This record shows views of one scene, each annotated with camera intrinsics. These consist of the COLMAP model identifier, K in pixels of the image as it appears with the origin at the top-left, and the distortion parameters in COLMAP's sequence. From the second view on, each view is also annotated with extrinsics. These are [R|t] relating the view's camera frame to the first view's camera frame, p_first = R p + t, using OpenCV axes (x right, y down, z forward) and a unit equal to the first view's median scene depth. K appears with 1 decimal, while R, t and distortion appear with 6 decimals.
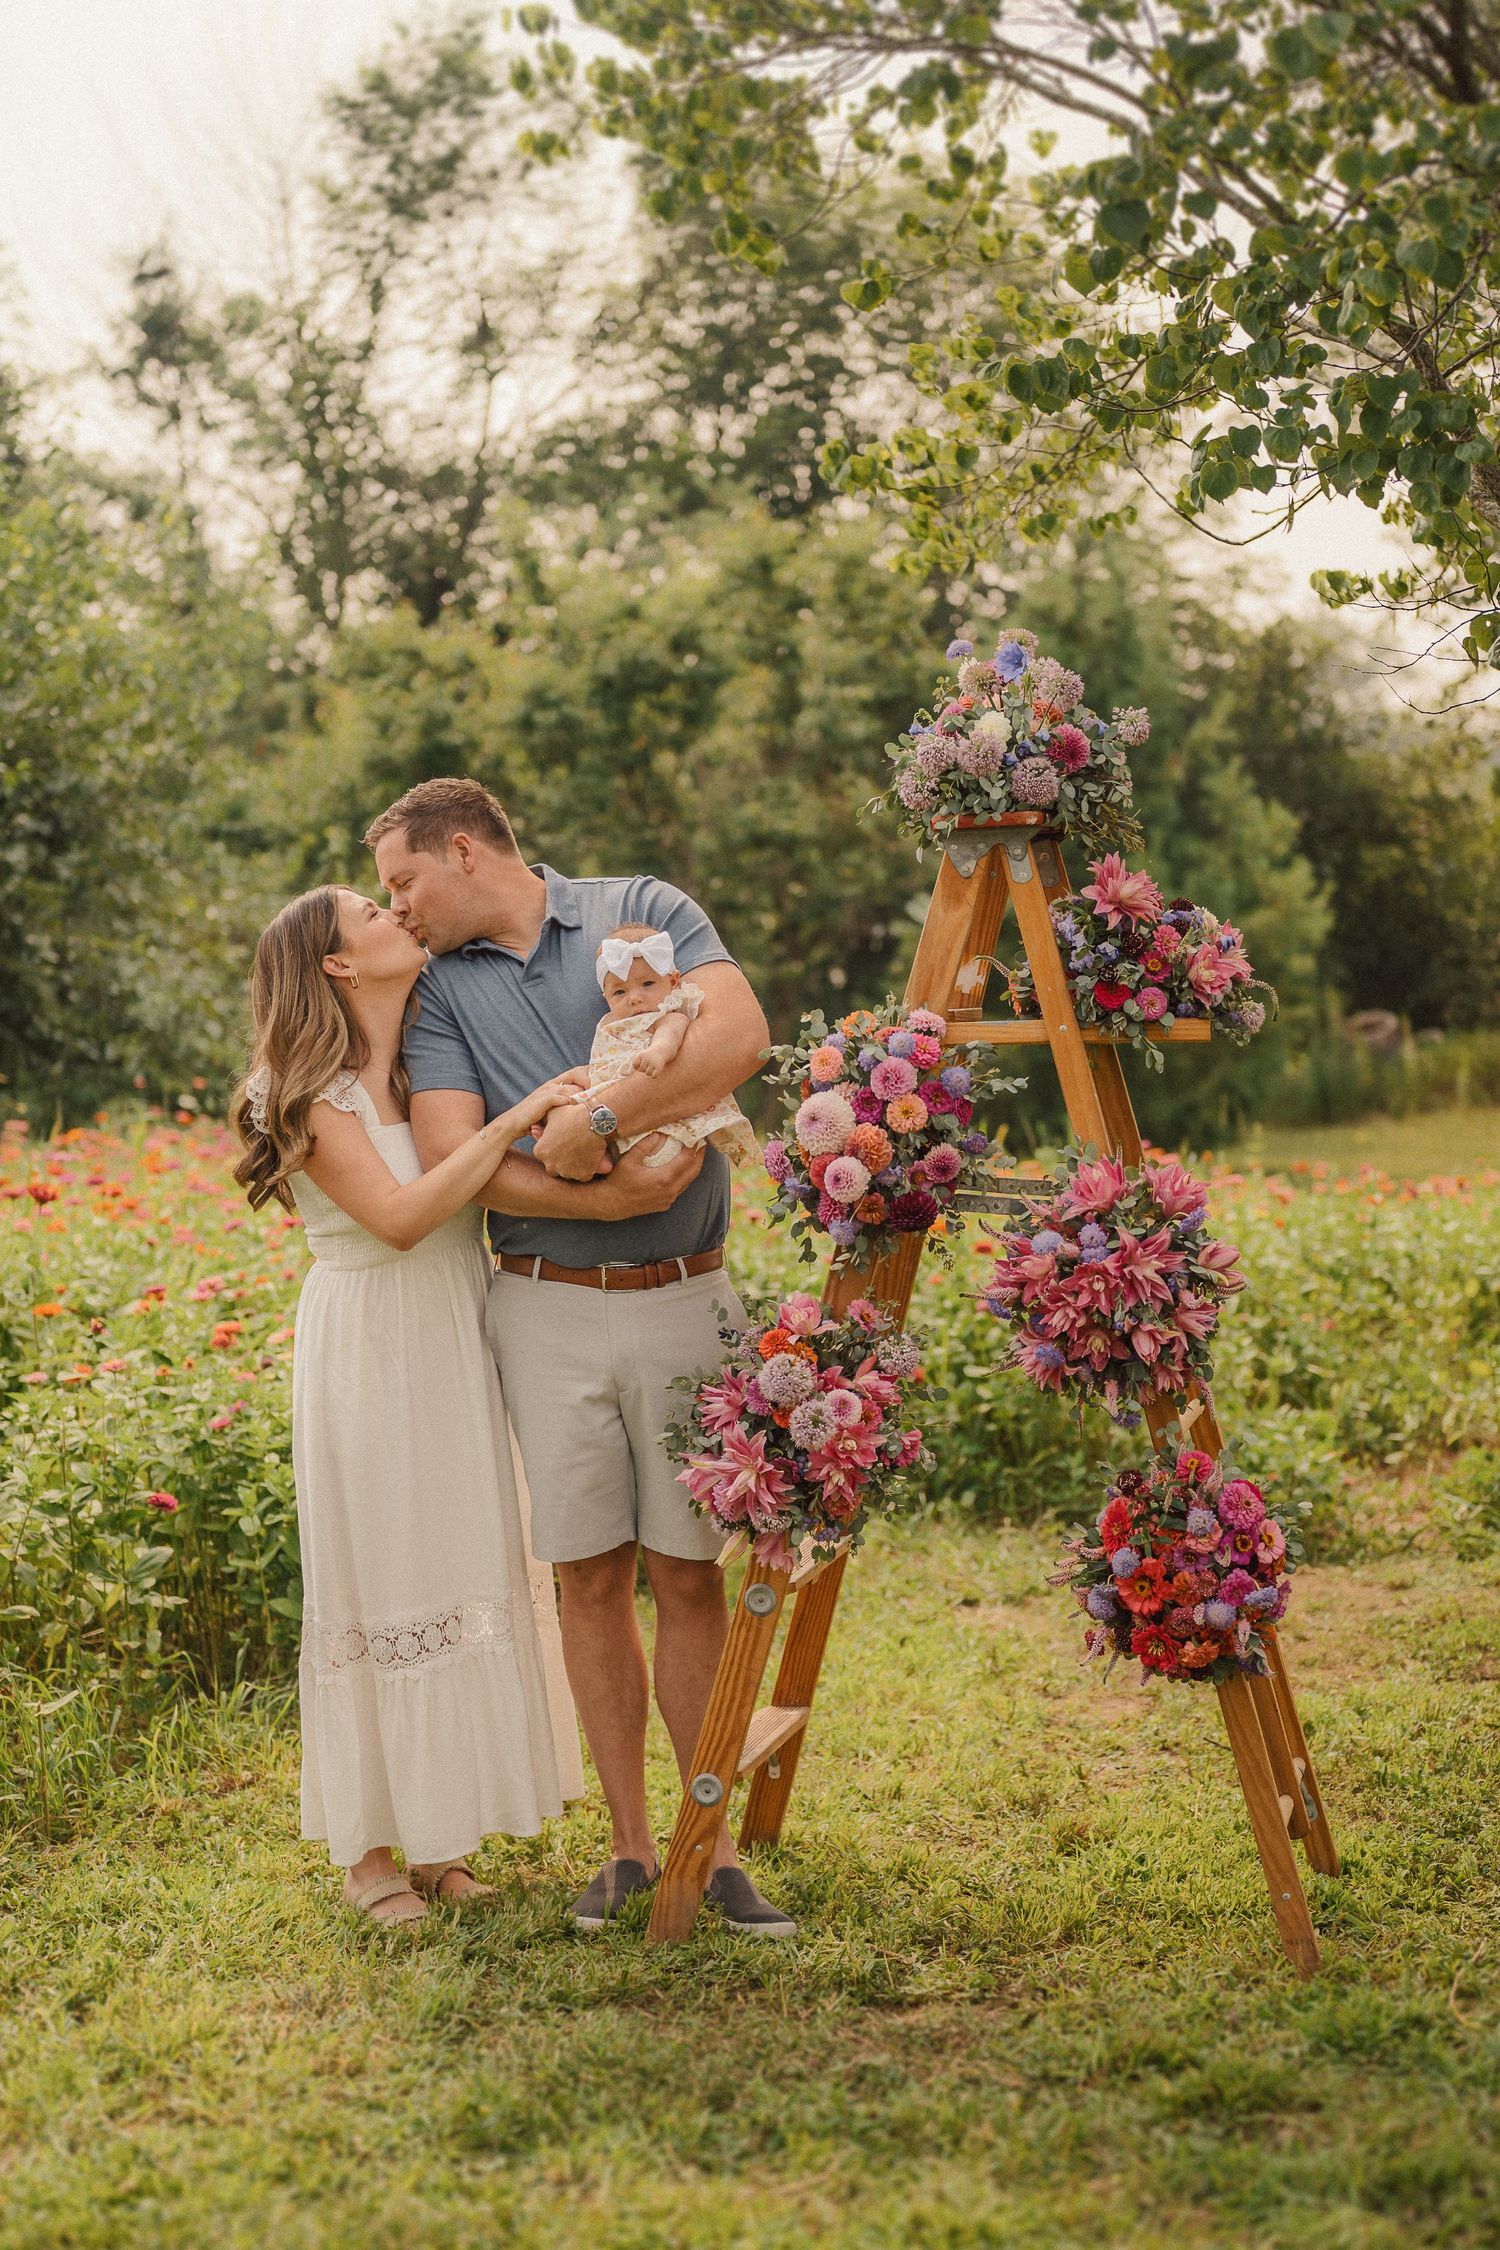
lens RADIAL K [[3248.9, 0, 750.0], [0, 3248.9, 1125.0], [0, 0, 1]] dist [-0.017062, 0.046774]
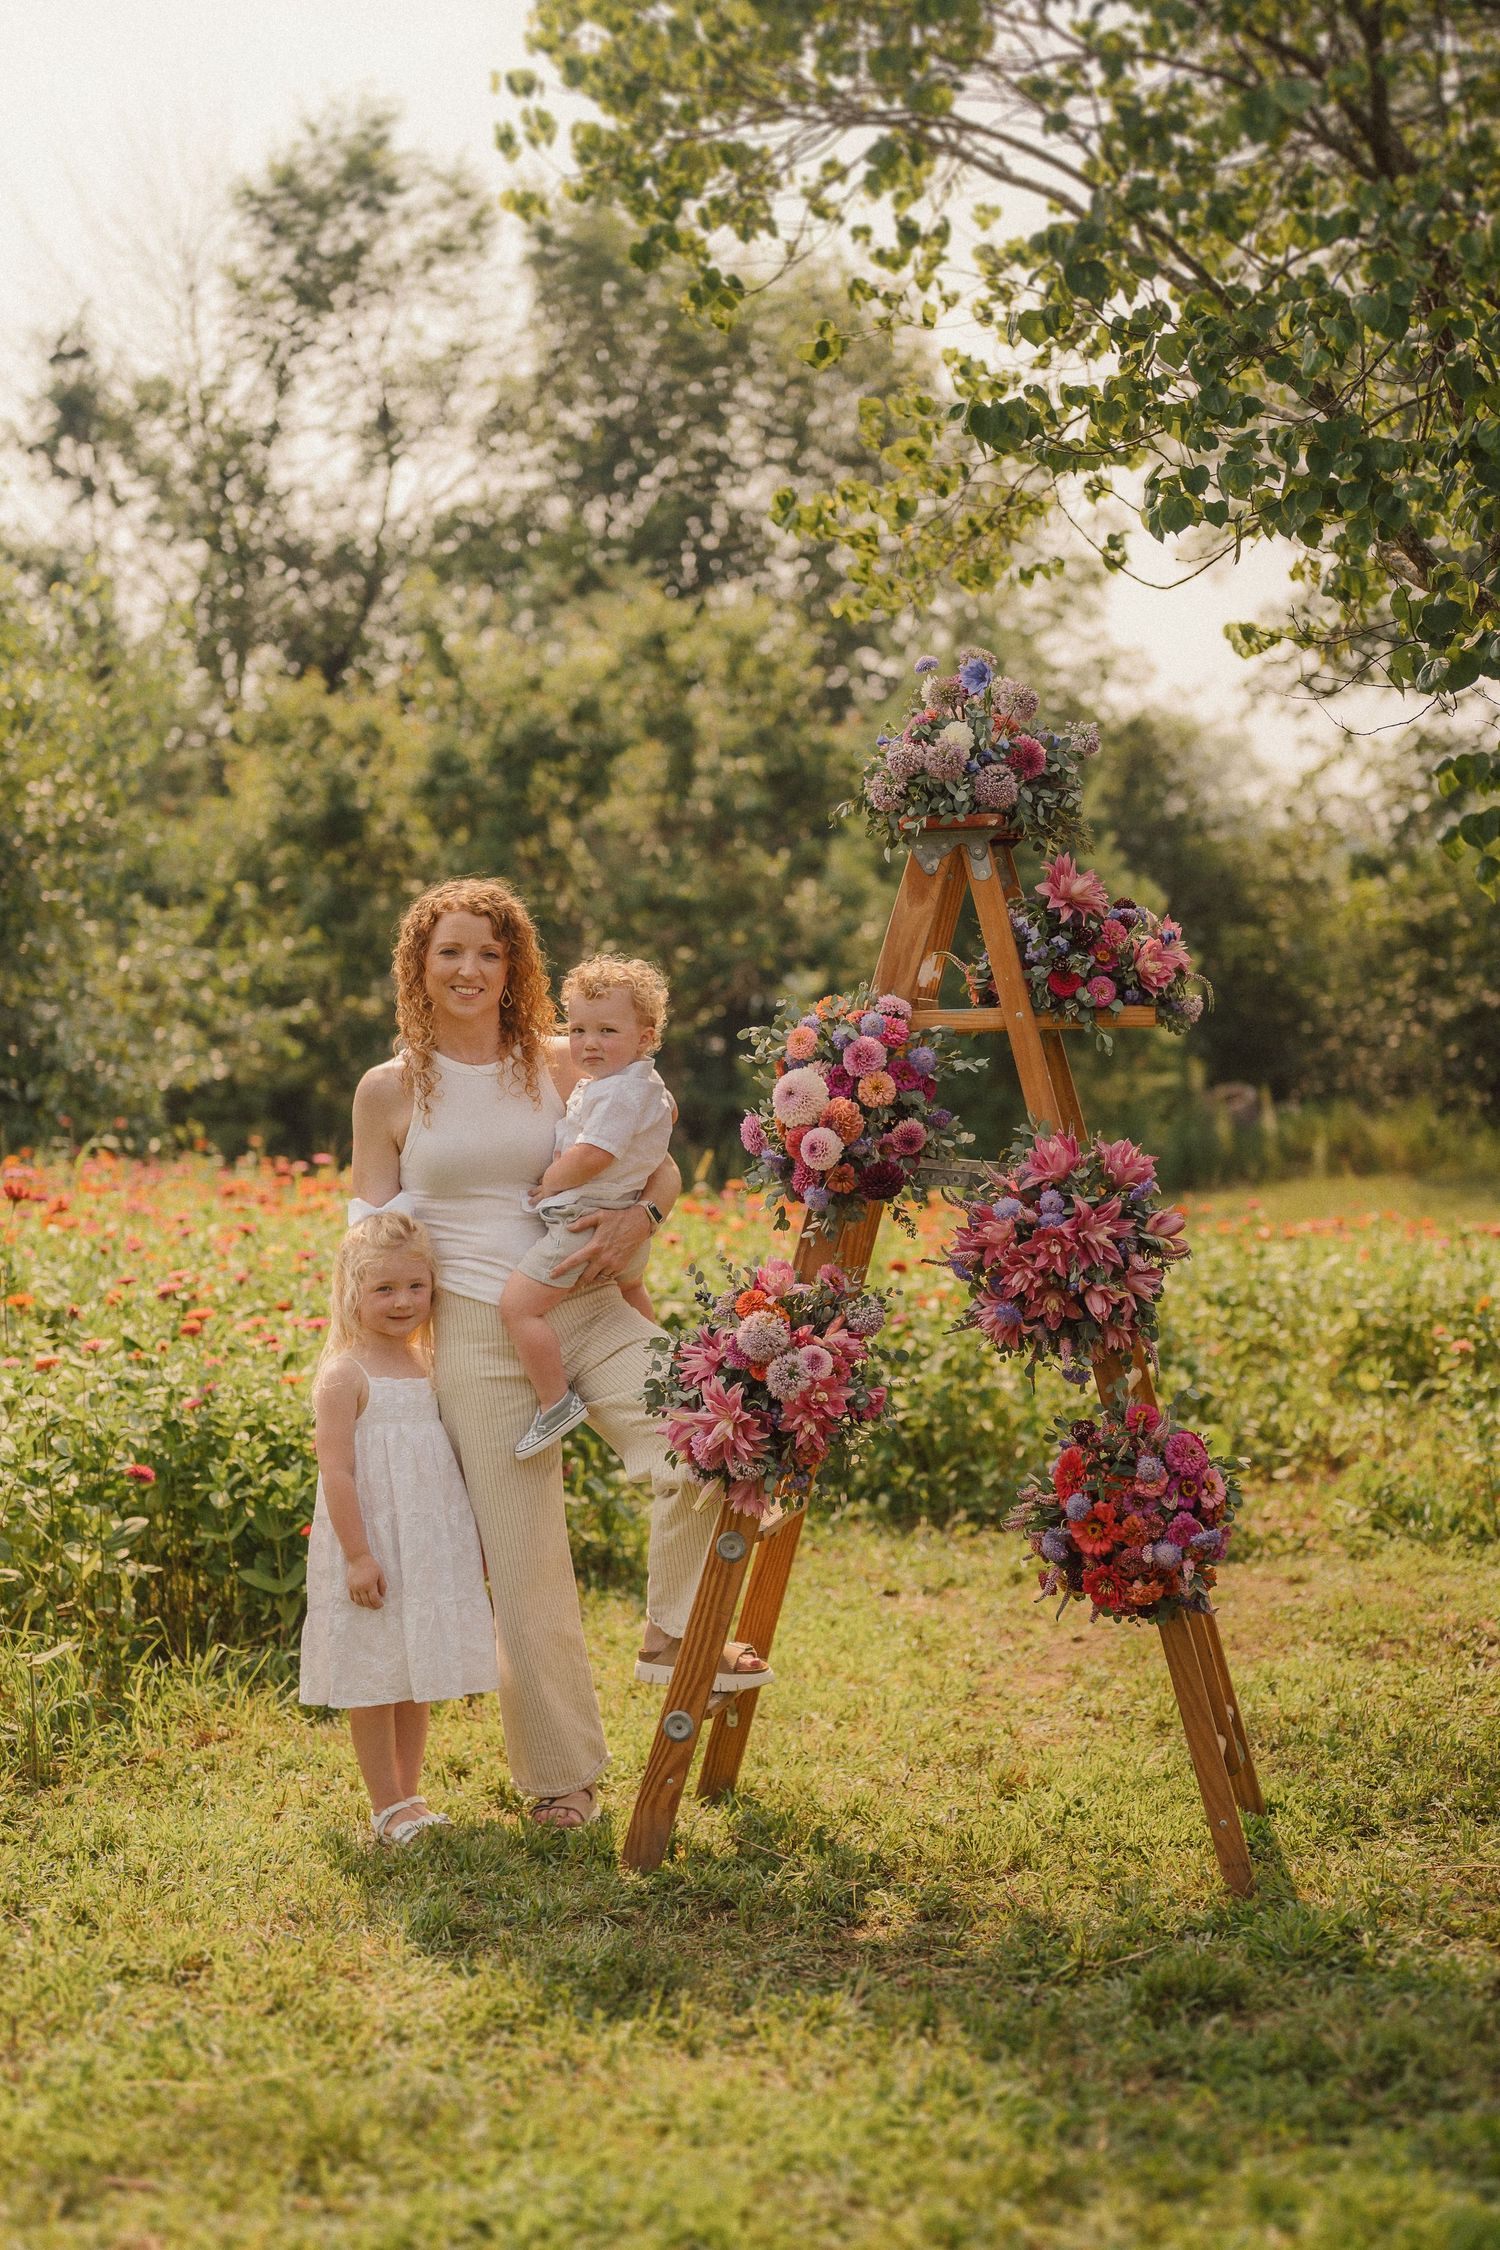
lens RADIAL K [[3162.4, 0, 741.6], [0, 3162.4, 1078.2], [0, 0, 1]] dist [-0.010745, -0.006664]
pose [[0.999178, 0.013256, 0.038304, -0.035767], [-0.011789, 0.999198, -0.038260, 0.032536], [-0.038781, 0.037776, 0.998533, -0.043897]]
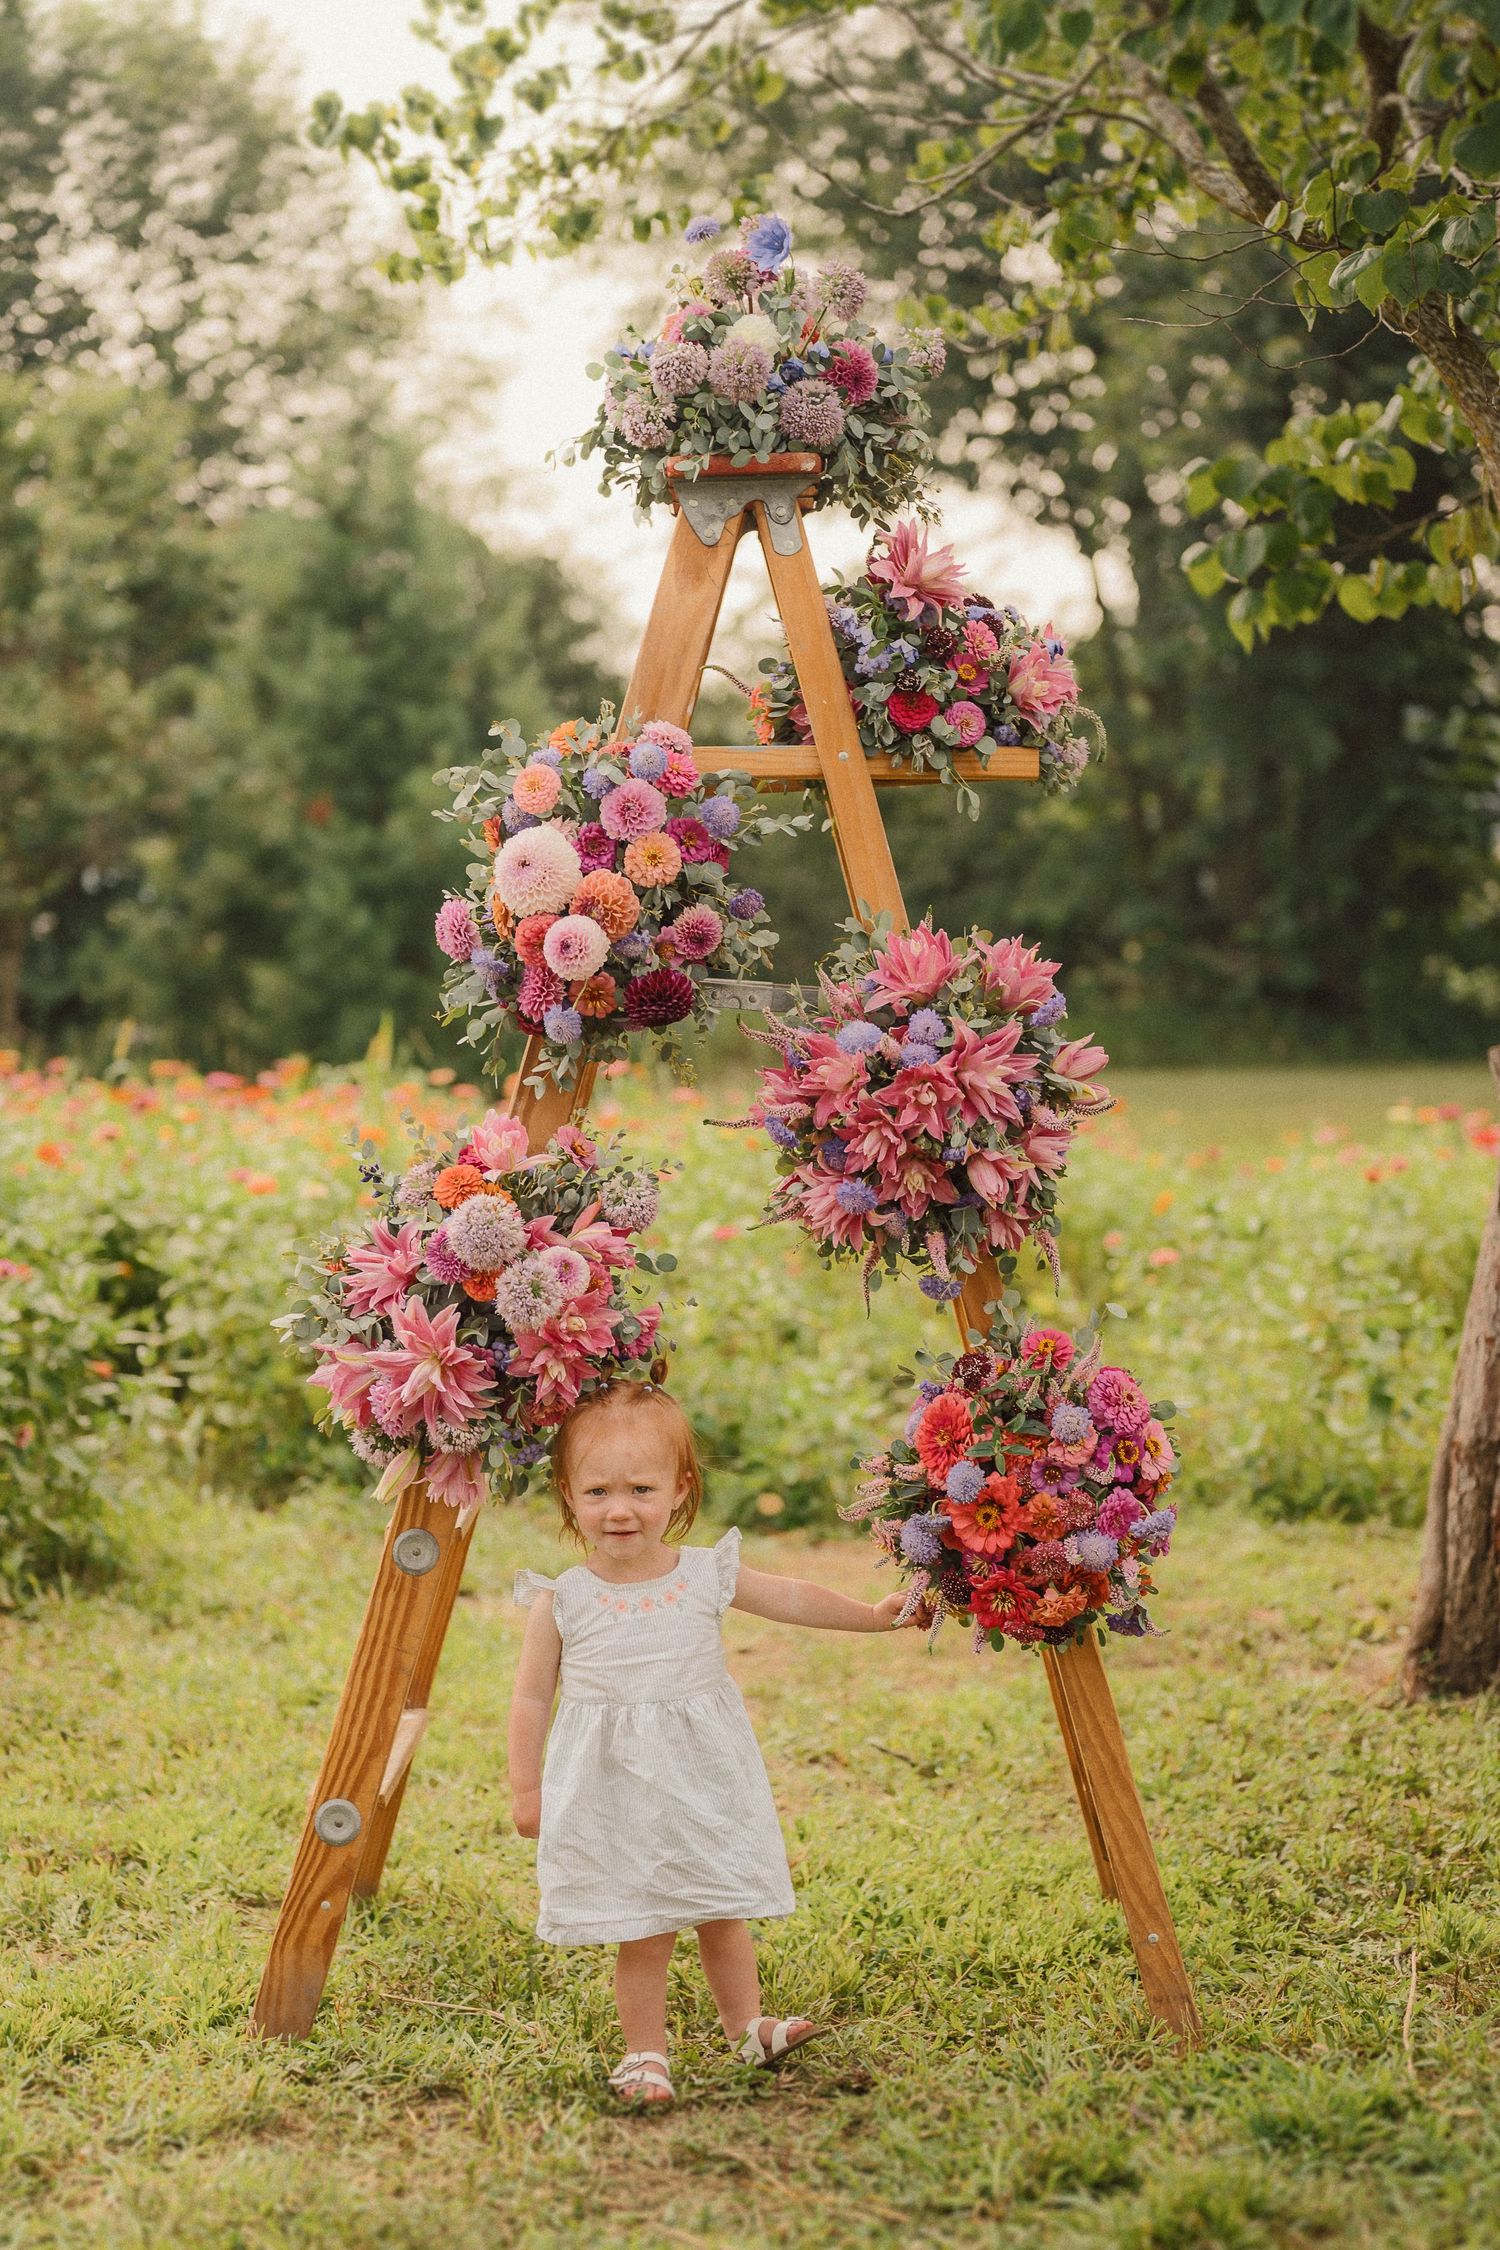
lens RADIAL K [[3593.3, 0, 683.8], [0, 3593.3, 1128.7], [0, 0, 1]] dist [0.006257, -0.094794]
pose [[0.976700, 0.007391, 0.214480, -0.110546], [-0.008056, 0.999965, 0.002223, 0.052208], [-0.214456, -0.003899, 0.976726, 0.222656]]
